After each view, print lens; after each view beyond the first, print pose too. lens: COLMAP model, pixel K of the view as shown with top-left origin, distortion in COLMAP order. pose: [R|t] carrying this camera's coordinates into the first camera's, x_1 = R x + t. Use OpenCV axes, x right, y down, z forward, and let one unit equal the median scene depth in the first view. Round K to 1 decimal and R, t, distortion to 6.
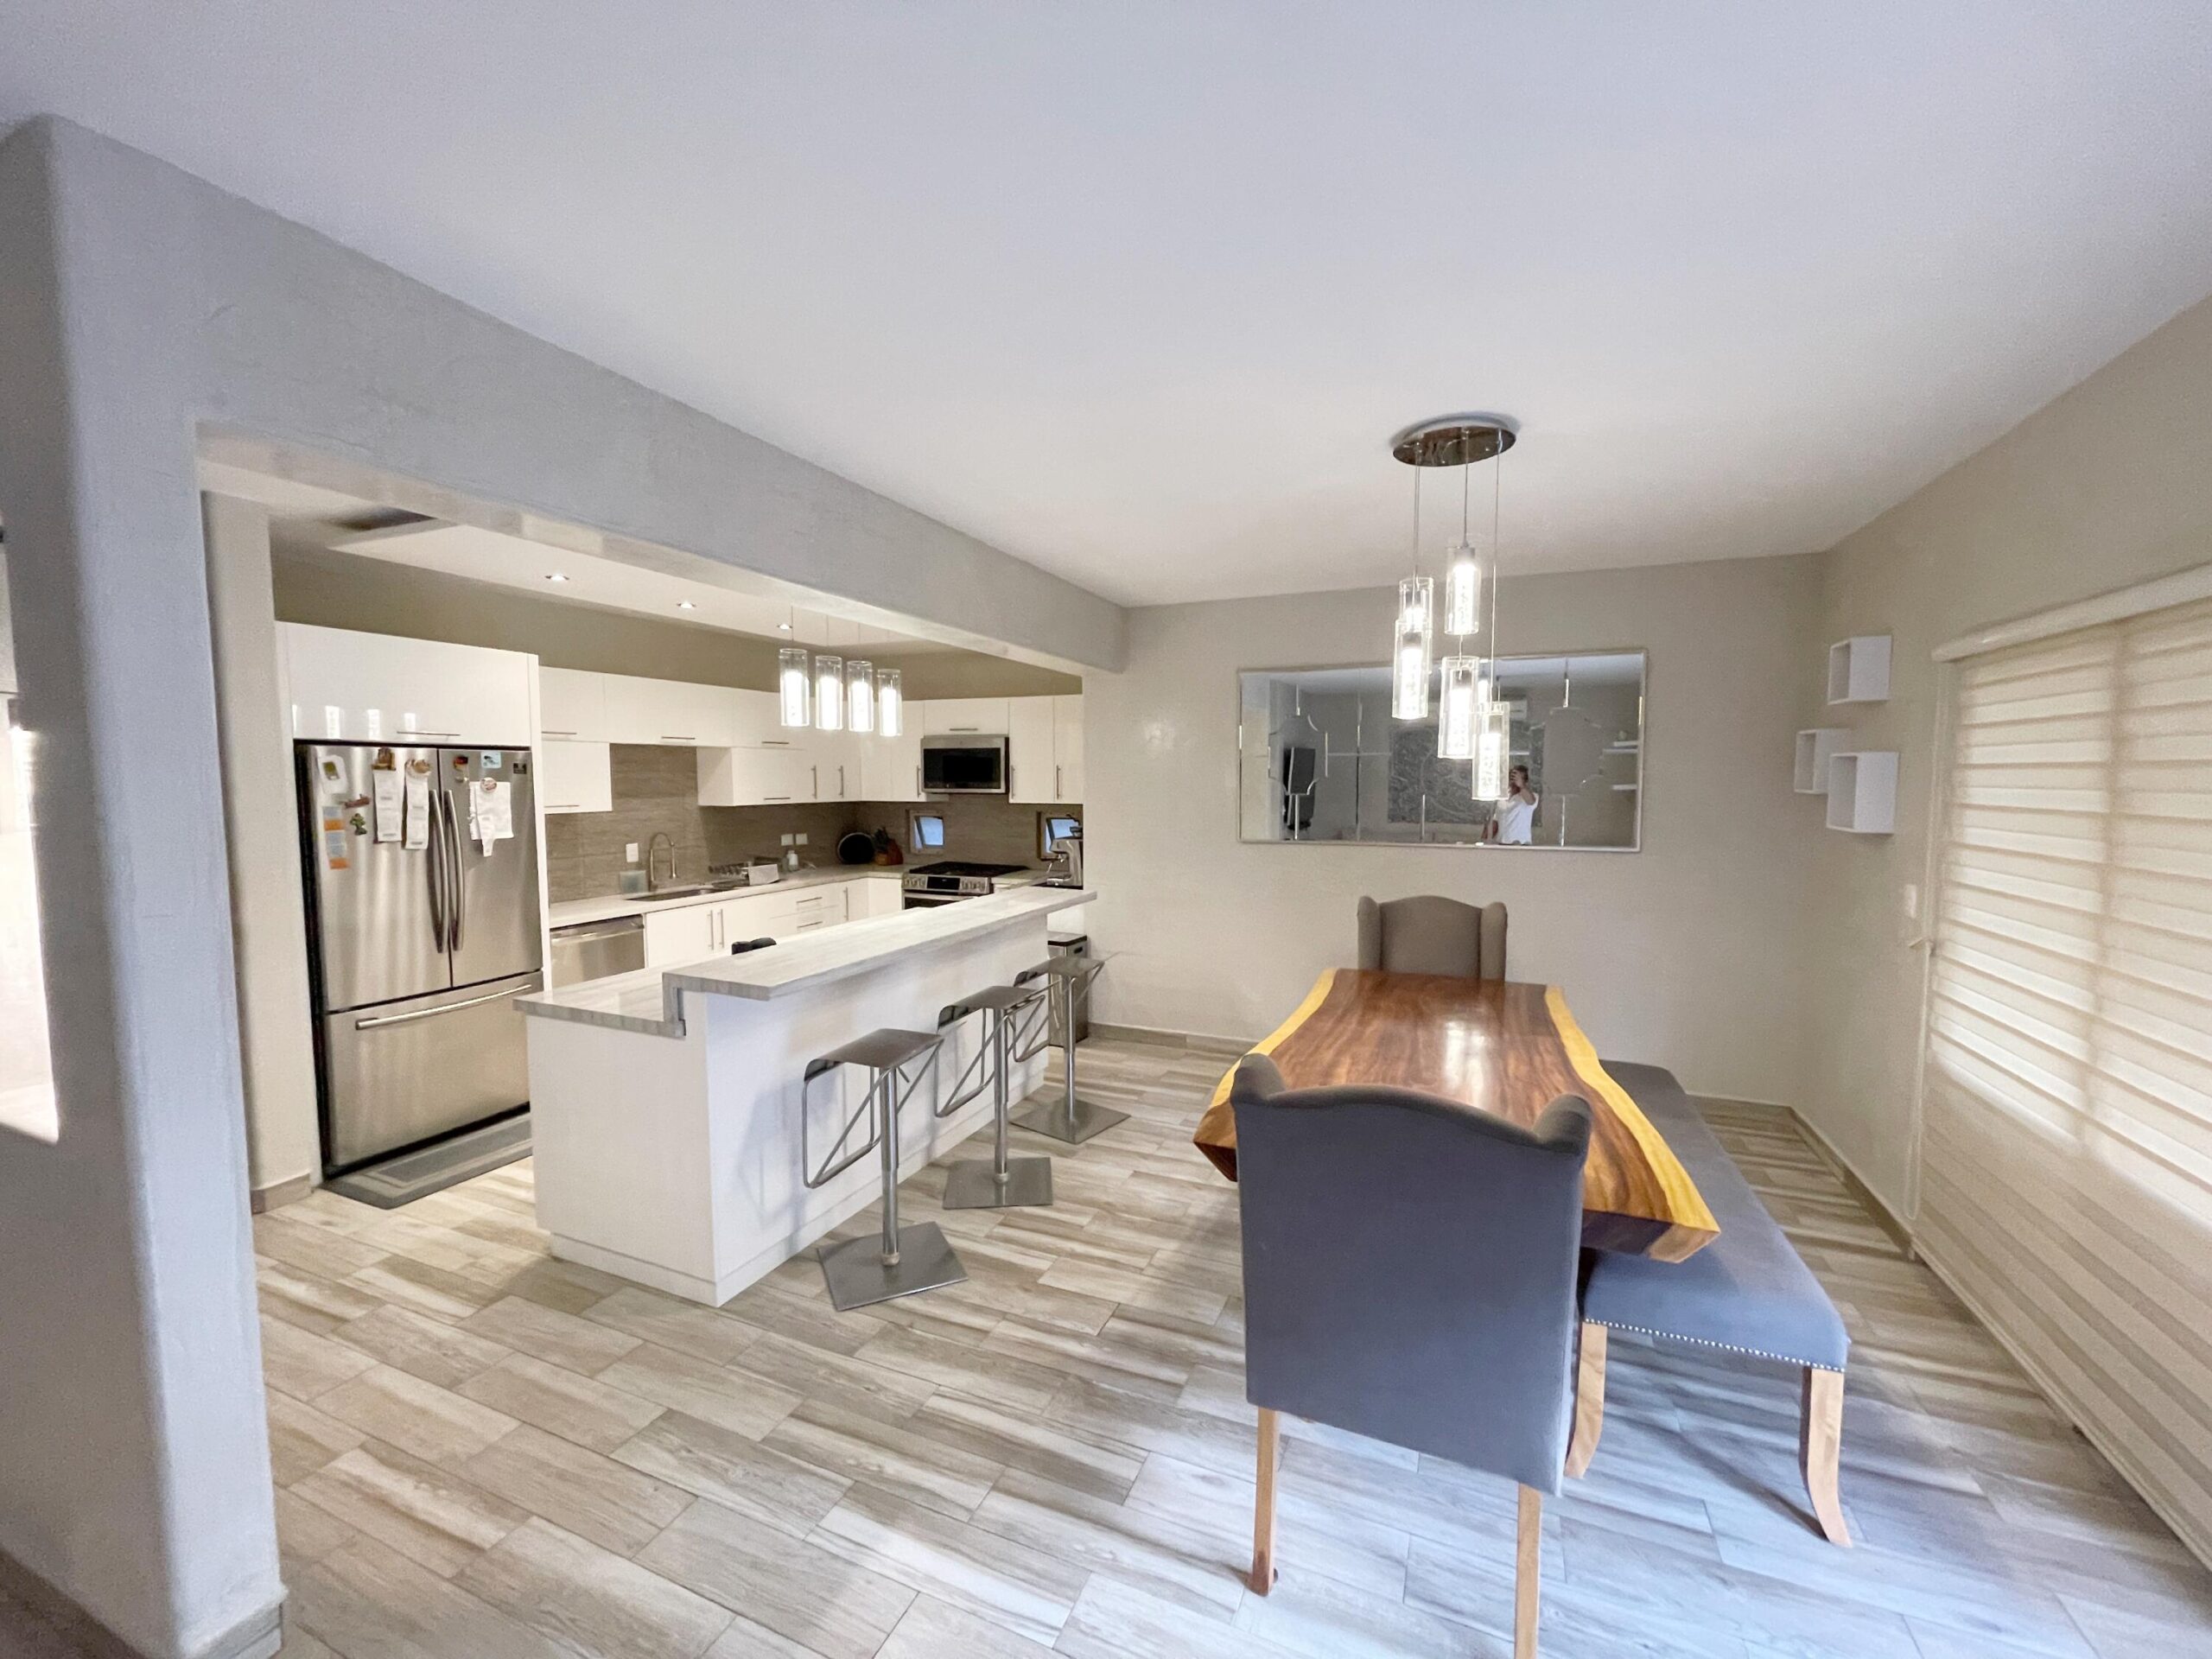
lens RADIAL K [[892.1, 0, 1109.6], [0, 892.1, 839.8], [0, 0, 1]] dist [-0.003525, 0.001403]
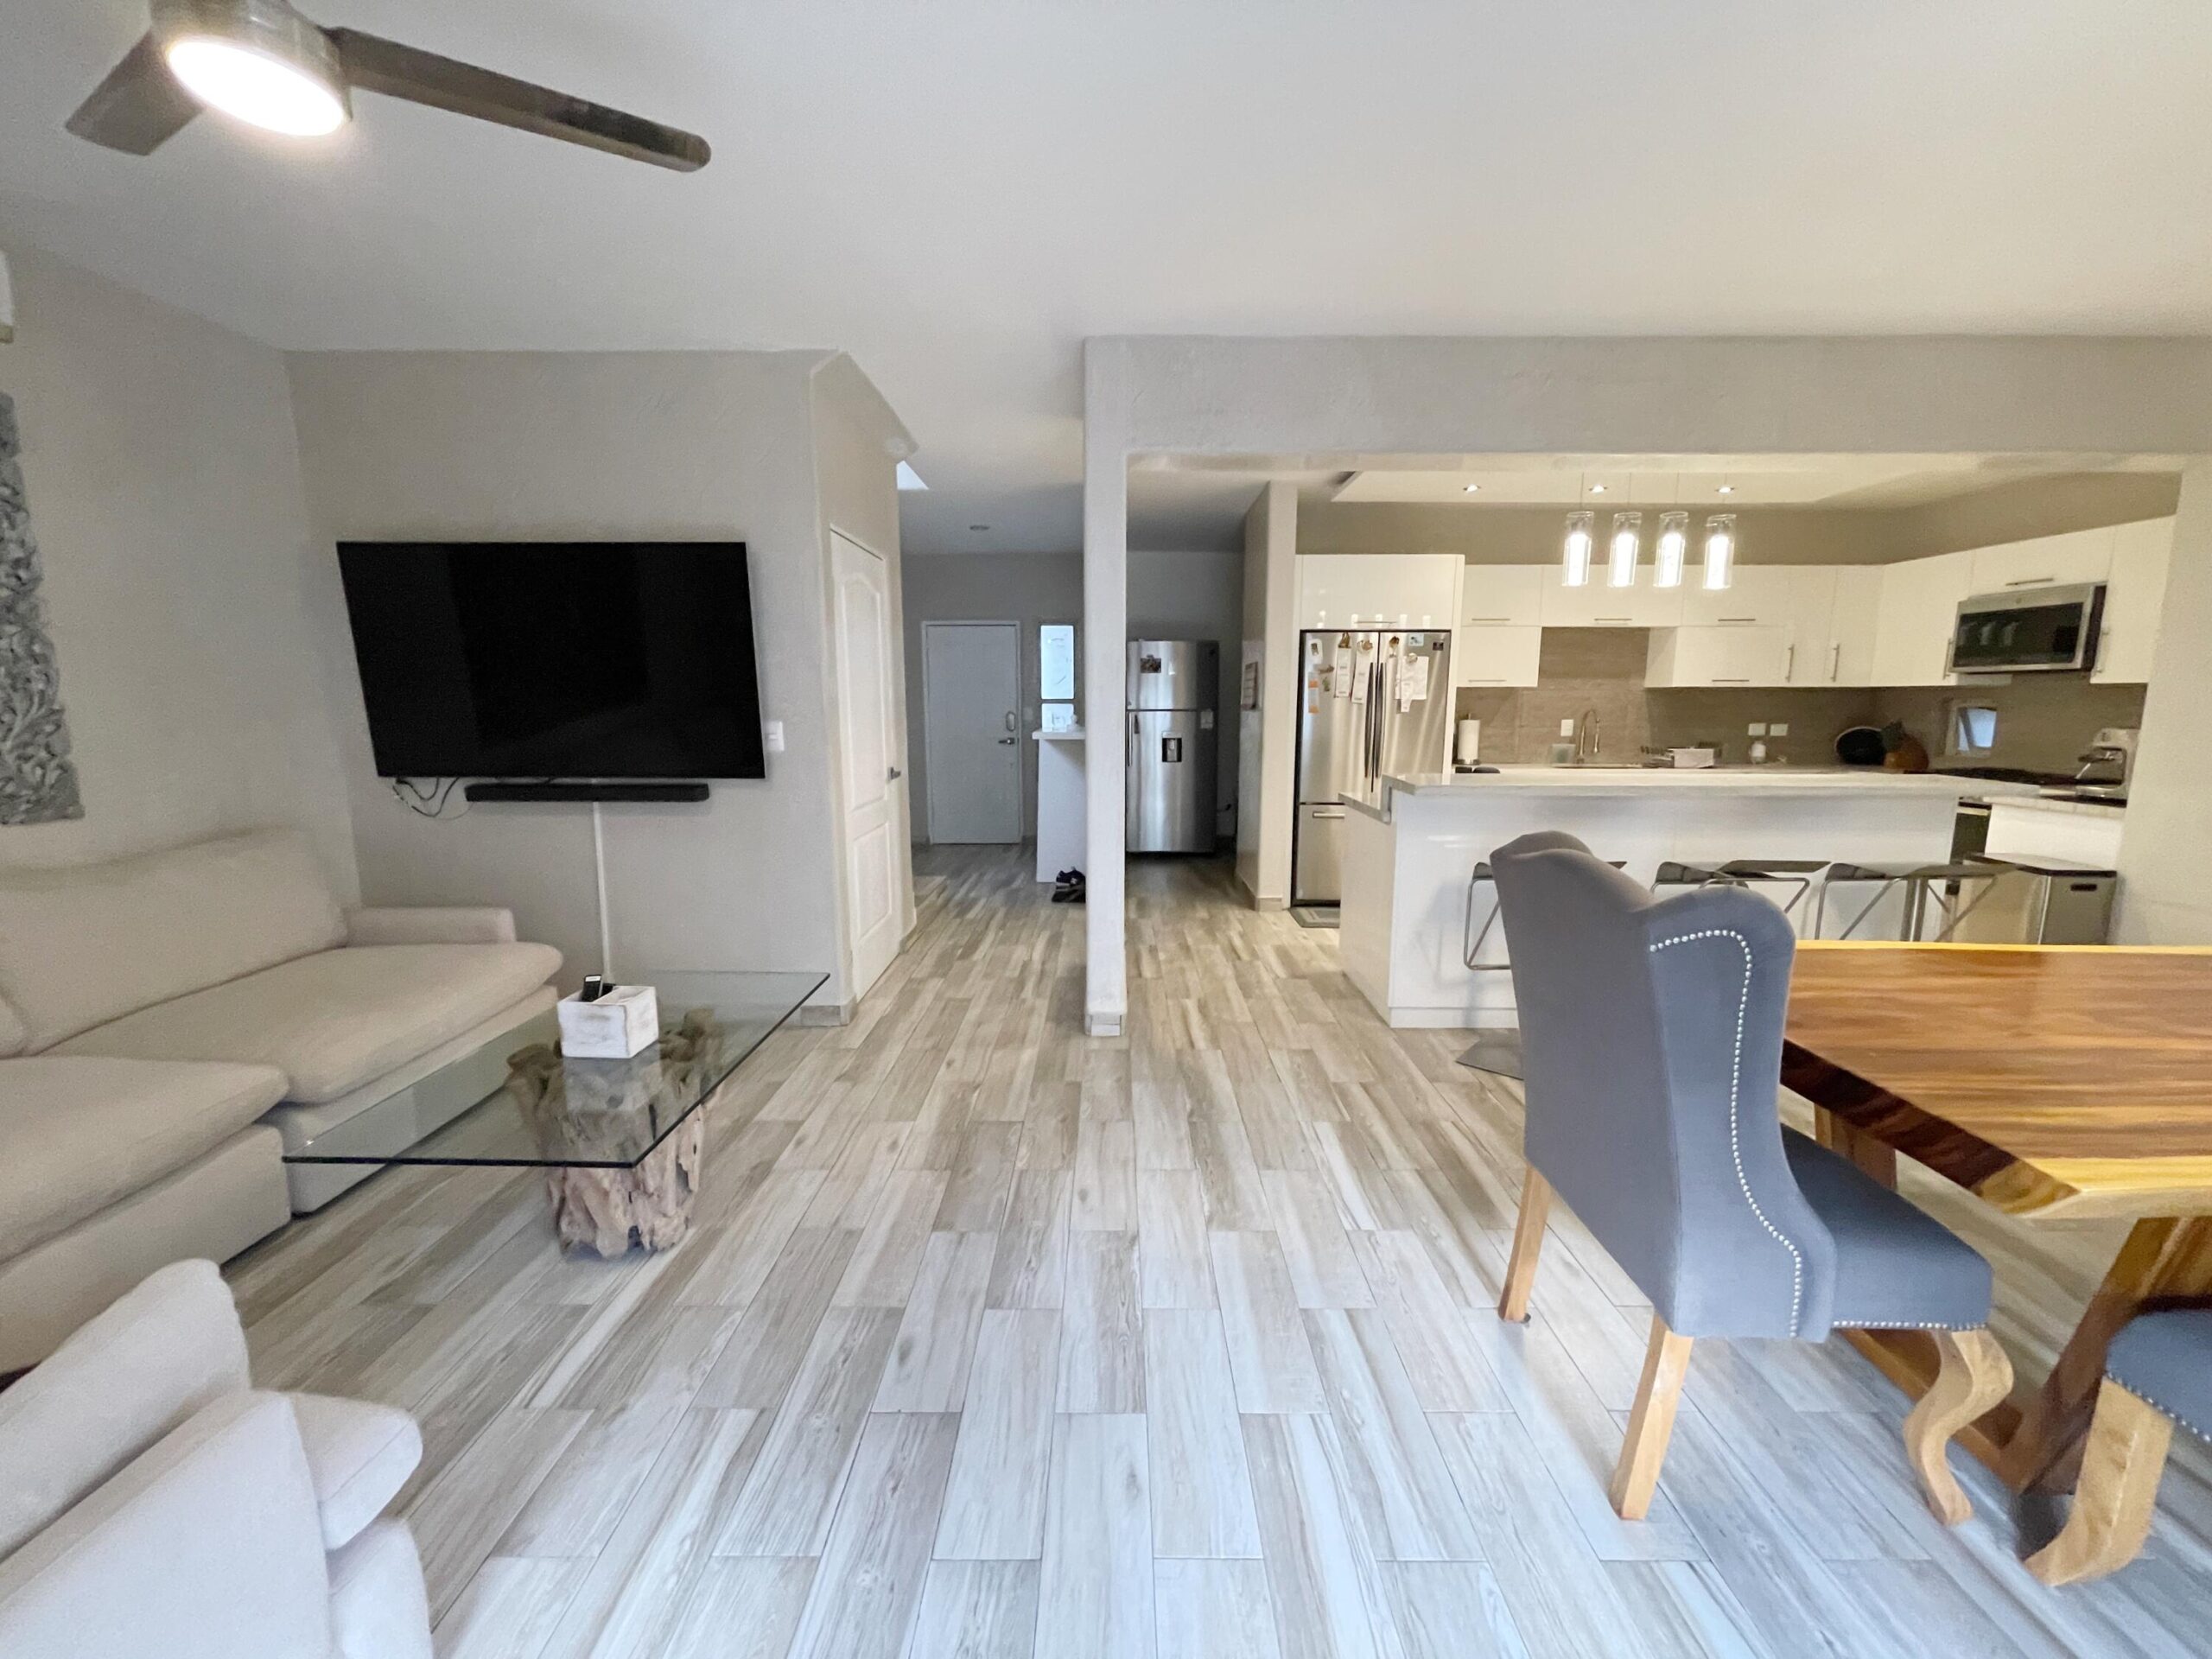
lens RADIAL K [[892.1, 0, 1106.2], [0, 892.1, 837.1], [0, 0, 1]] dist [-0.003525, 0.001403]
pose [[0.384953, 0.142183, -0.911918, 0.460566], [-0.065546, 0.989779, 0.126653, 0.075380], [0.920606, 0.011017, 0.390338, 0.055383]]
